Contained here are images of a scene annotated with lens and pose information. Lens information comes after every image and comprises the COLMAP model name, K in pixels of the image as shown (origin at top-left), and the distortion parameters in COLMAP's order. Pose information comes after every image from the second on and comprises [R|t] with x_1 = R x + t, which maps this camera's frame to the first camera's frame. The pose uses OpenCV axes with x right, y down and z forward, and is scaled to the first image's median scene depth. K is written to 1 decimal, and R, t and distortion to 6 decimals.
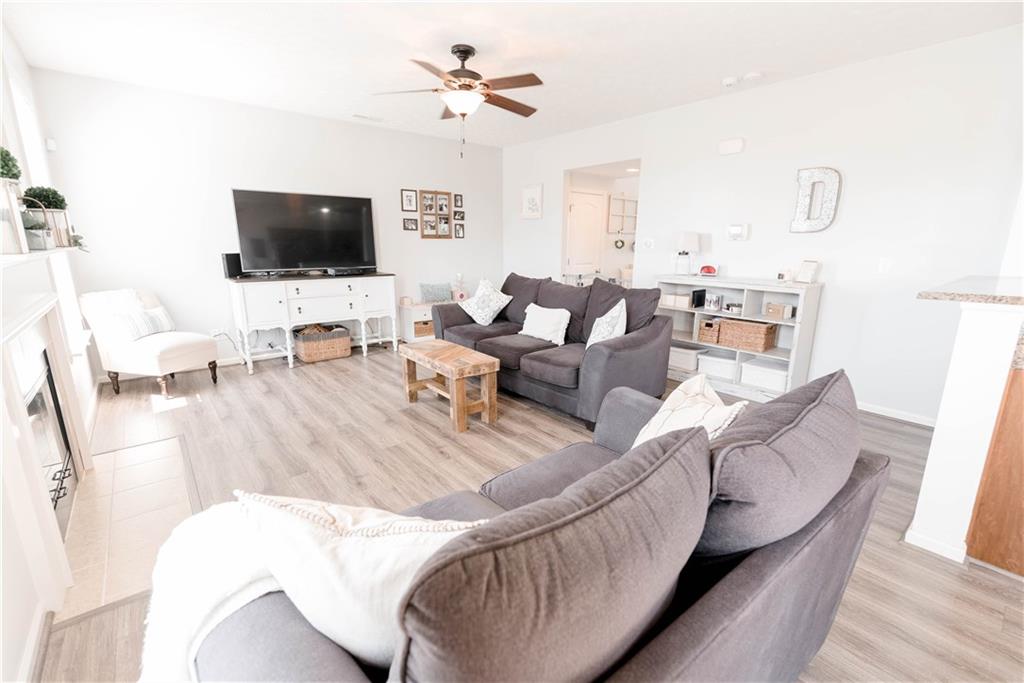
lens RADIAL K [[441.2, 0, 515.4], [0, 441.2, 344.1], [0, 0, 1]] dist [-0.000442, 0.000021]
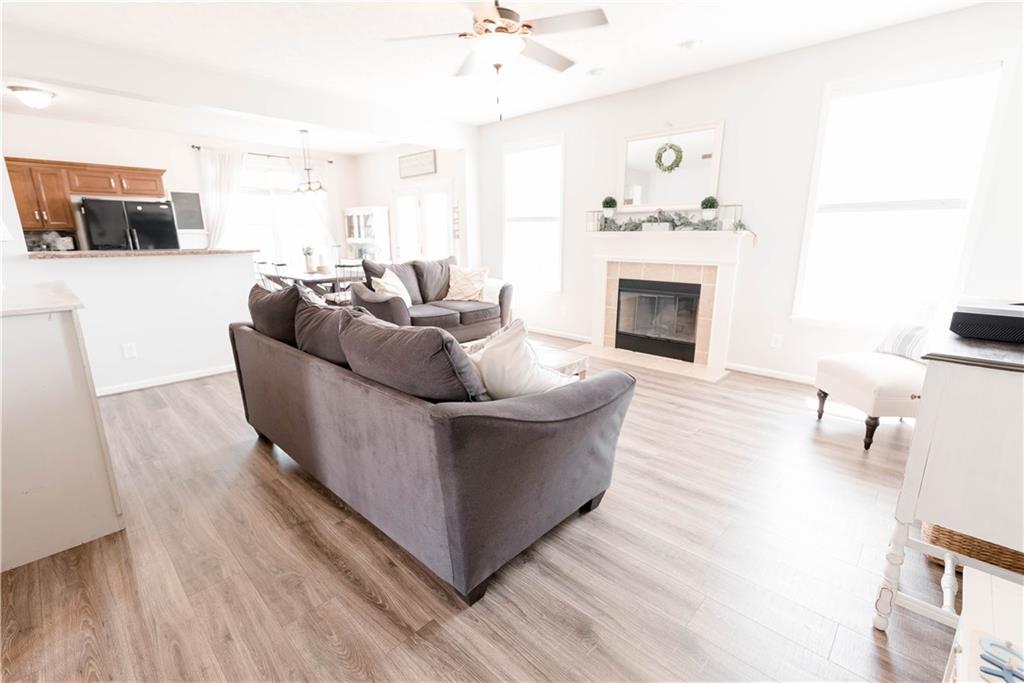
lens RADIAL K [[450.3, 0, 506.3], [0, 450.3, 344.3], [0, 0, 1]] dist [-0.000377, -0.000078]
pose [[-0.993433, 0.024913, -0.111674, -0.019647], [-0.028605, 0.890939, 0.453221, -0.285097], [0.110786, 0.453439, -0.884375, 1.271354]]
